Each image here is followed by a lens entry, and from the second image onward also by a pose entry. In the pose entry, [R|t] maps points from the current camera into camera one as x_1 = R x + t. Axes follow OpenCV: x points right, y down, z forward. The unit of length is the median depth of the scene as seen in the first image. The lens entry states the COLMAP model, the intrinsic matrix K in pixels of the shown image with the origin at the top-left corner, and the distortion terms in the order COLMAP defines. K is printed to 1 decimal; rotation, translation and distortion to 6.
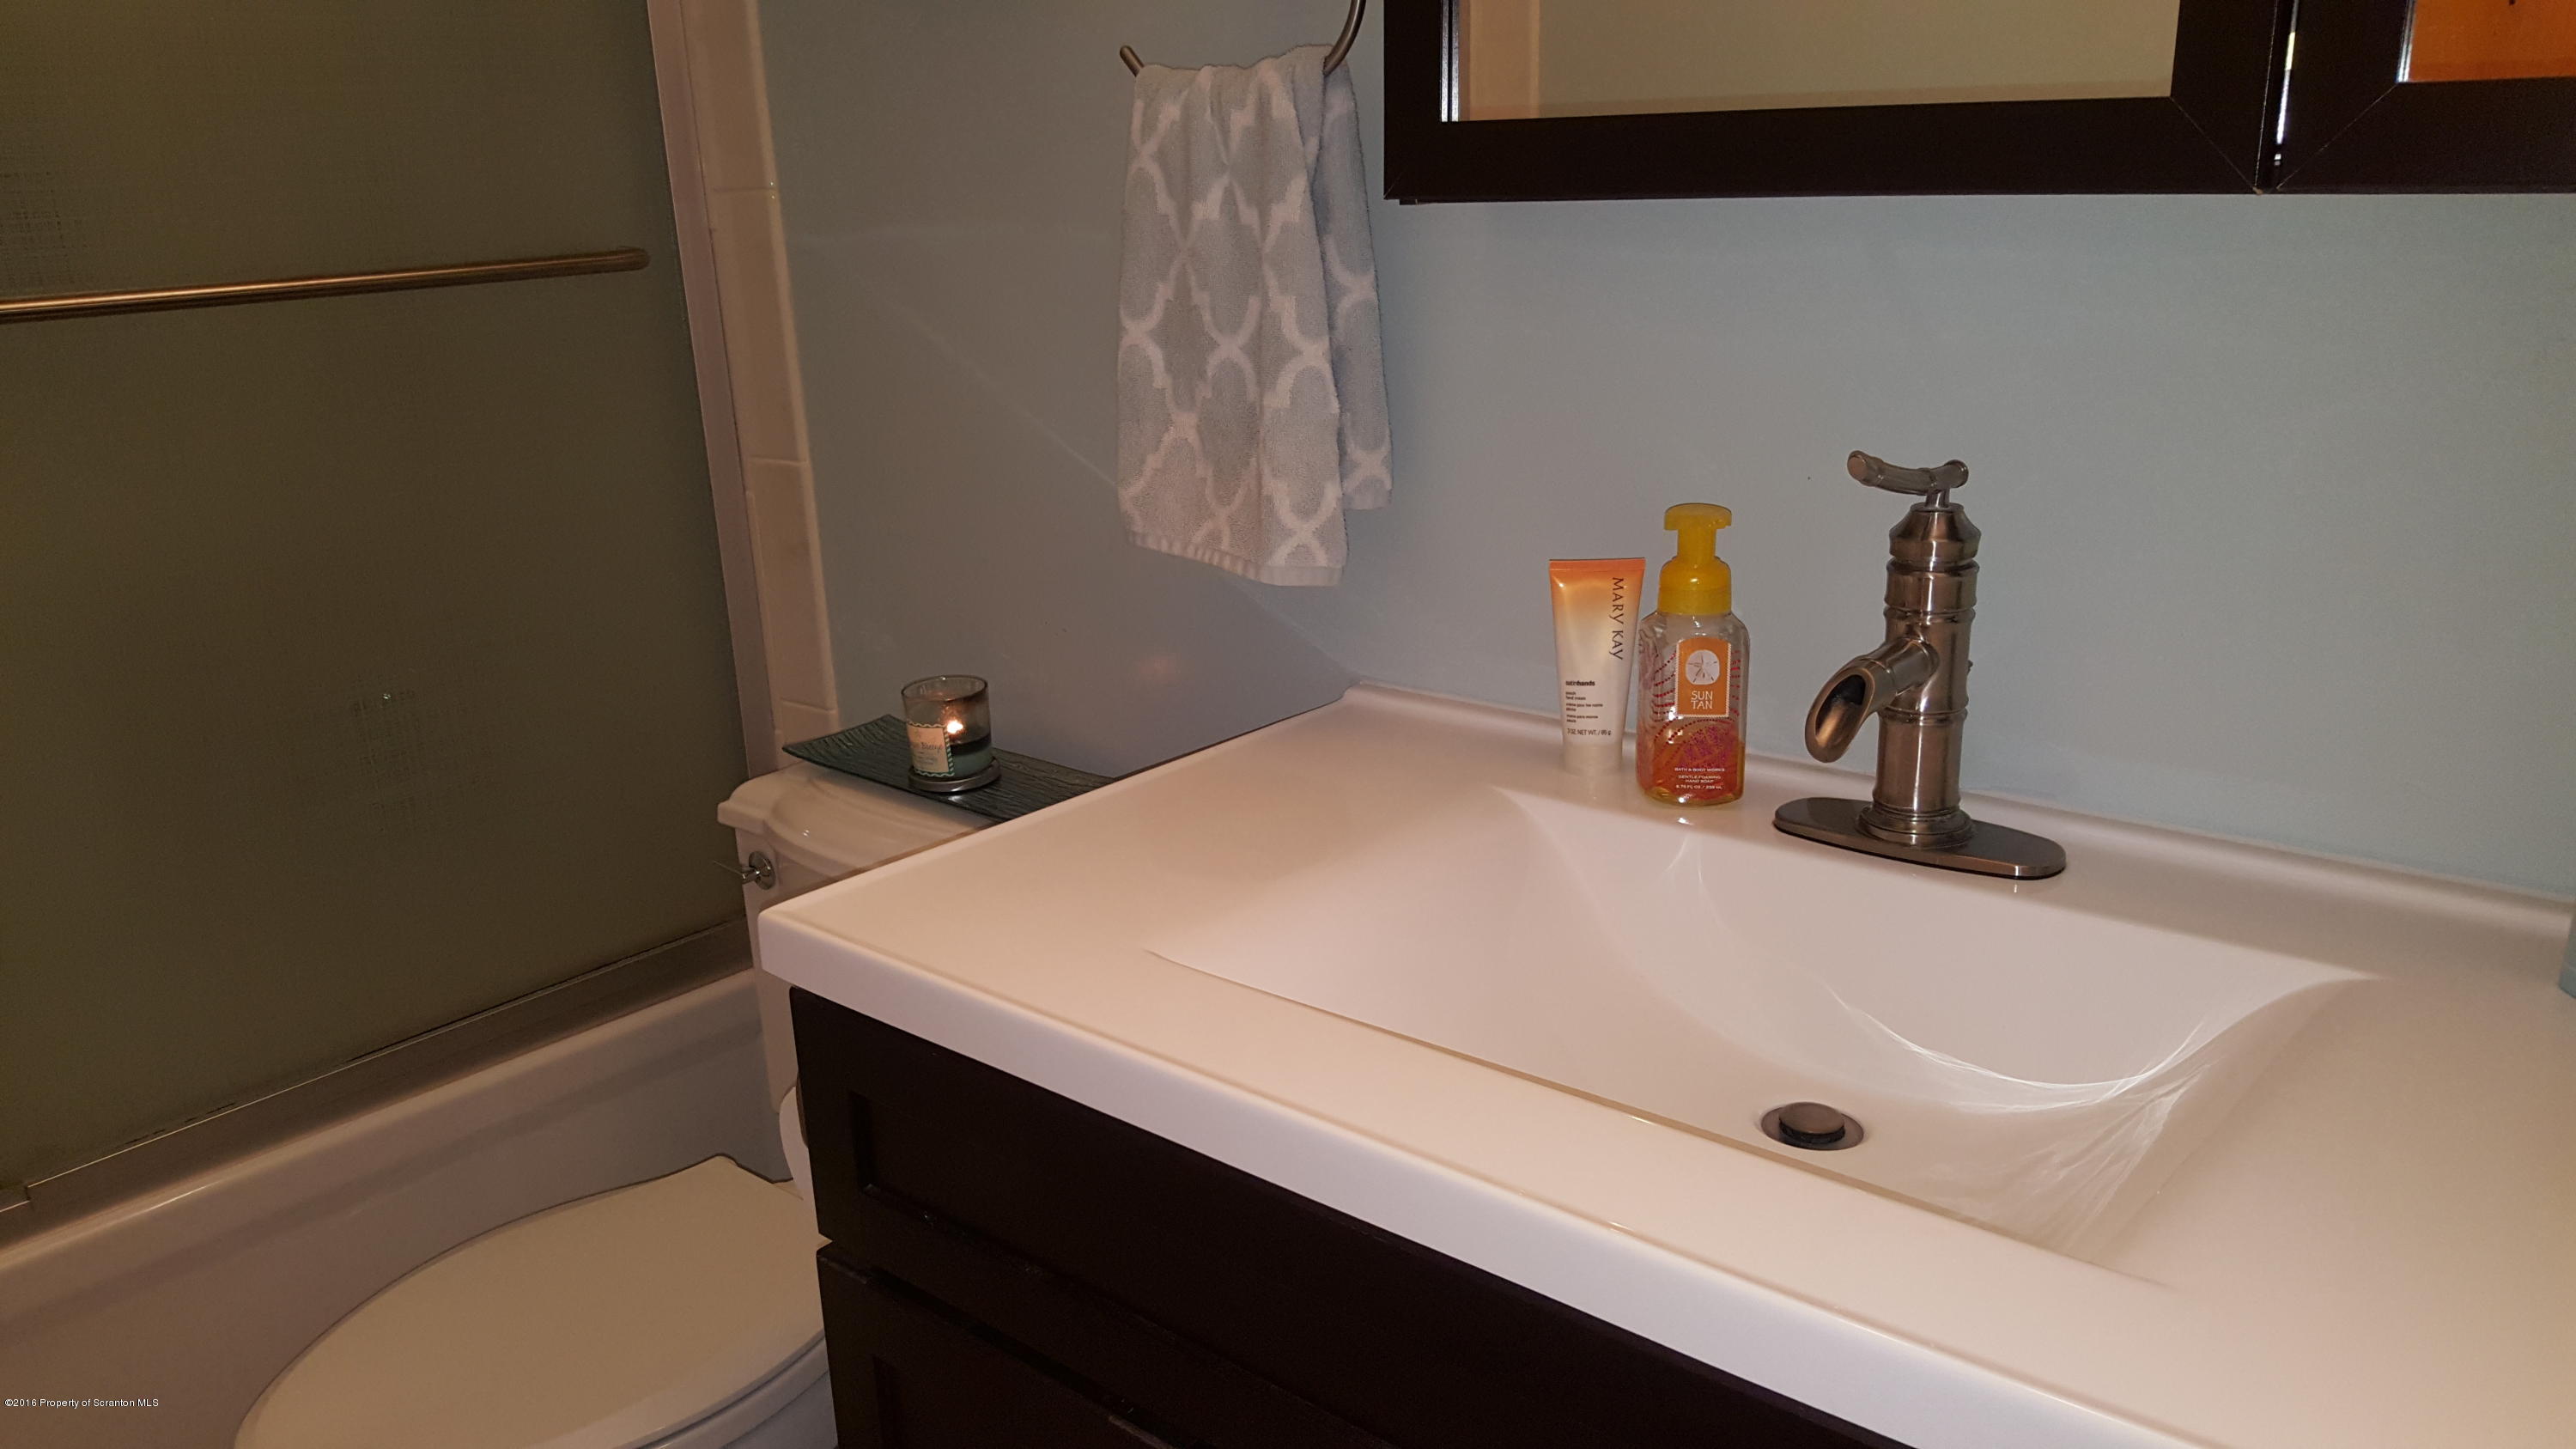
lens RADIAL K [[2108.5, 0, 1281.9], [0, 2108.5, 772.2], [0, 0, 1]] dist [0.140785, -0.003126]
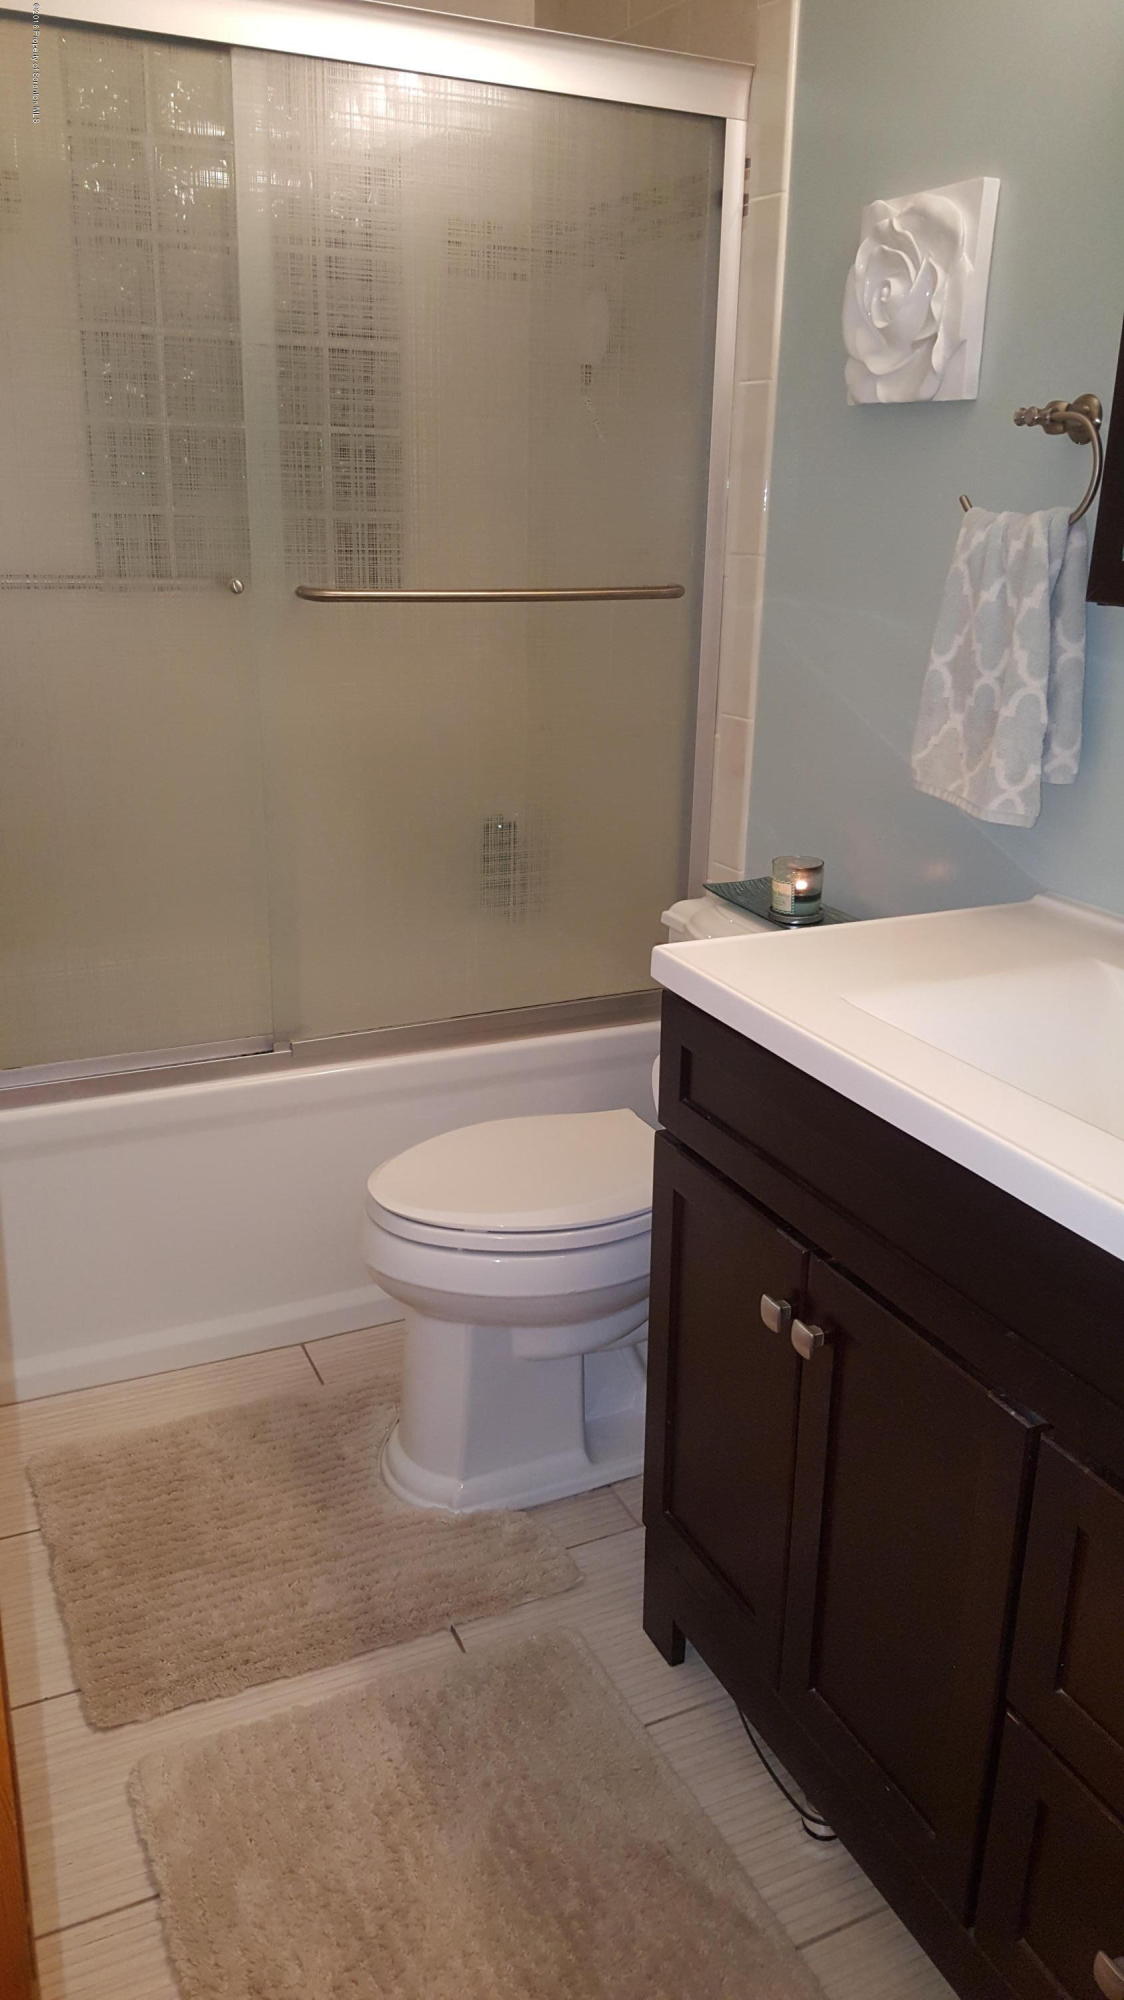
lens RADIAL K [[1516.0, 0, 554.5], [0, 1516.0, 985.0], [0, 0, 1]] dist [0.136037, -0.255220]
pose [[0.924342, 0.176696, -0.338187, 0.110275], [-0.169009, 0.984226, 0.052297, 0.032958], [0.342093, 0.008817, 0.939625, -0.251663]]
